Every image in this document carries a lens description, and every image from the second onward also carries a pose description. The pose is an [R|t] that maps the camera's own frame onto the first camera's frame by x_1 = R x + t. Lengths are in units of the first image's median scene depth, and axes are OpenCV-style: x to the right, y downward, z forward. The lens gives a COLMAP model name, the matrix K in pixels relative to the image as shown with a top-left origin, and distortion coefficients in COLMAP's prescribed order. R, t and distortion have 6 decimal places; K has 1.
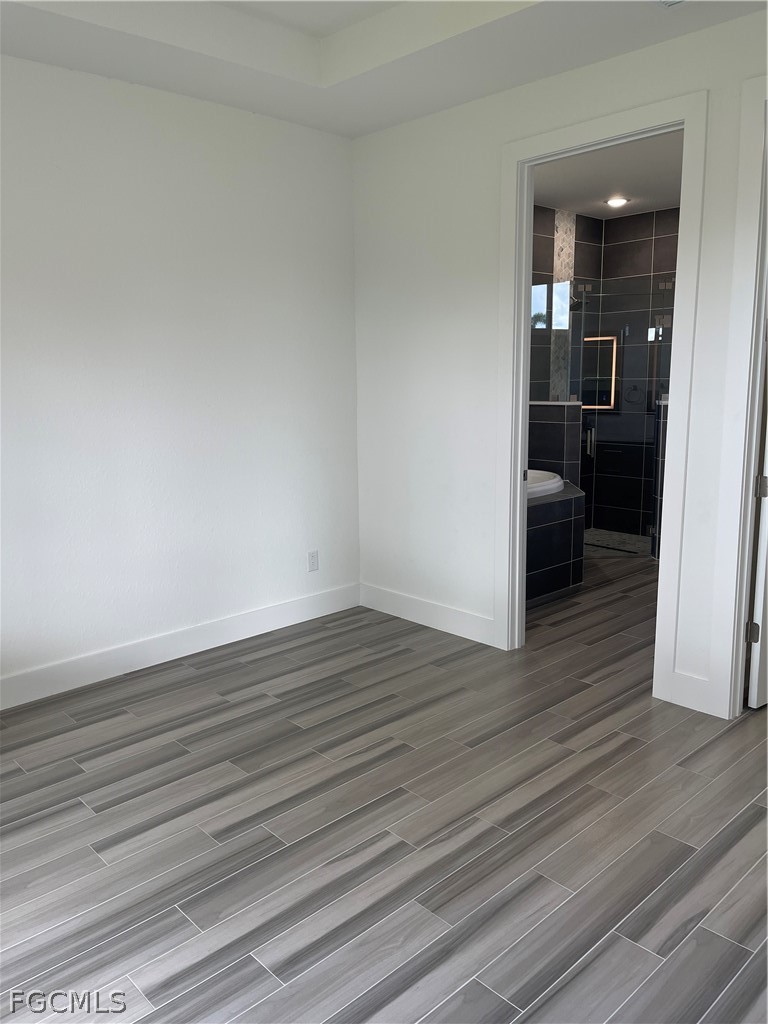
lens RADIAL K [[793.9, 0, 374.7], [0, 793.9, 513.0], [0, 0, 1]] dist [0.036026, -0.004777]
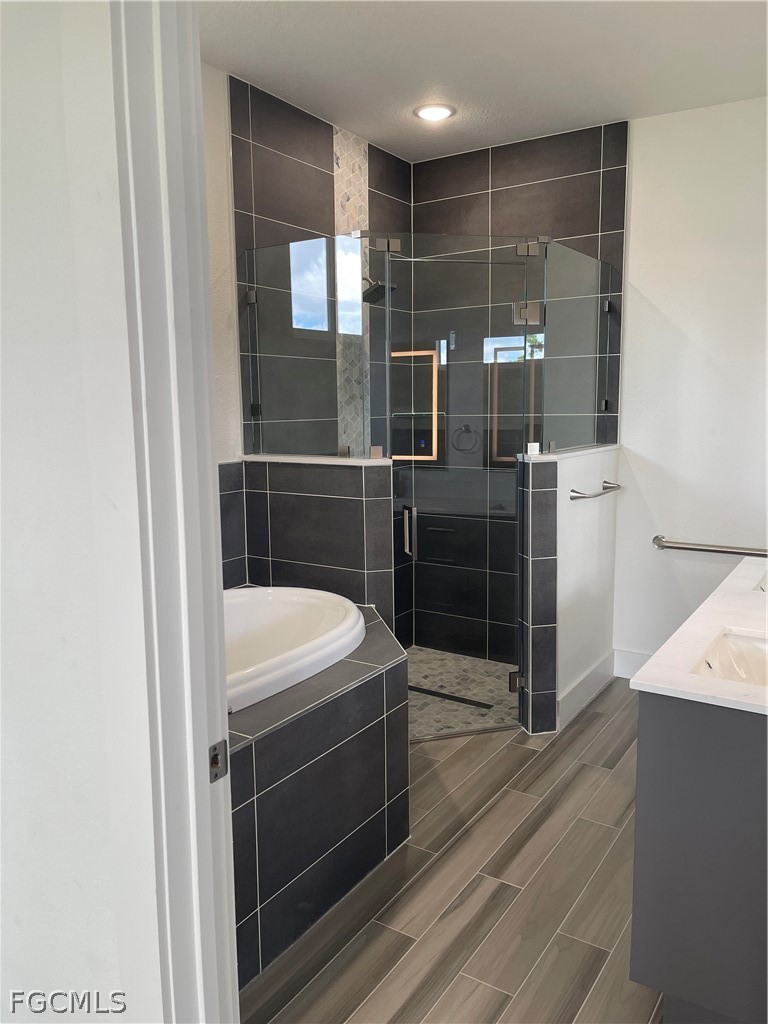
lens RADIAL K [[793.9, 0, 374.7], [0, 793.9, 513.0], [0, 0, 1]] dist [0.036026, -0.004777]
pose [[0.972248, -0.029290, 0.232110, 0.128919], [0.038673, 0.998604, -0.035977, -0.088071], [-0.230732, 0.043955, 0.972024, 0.505393]]
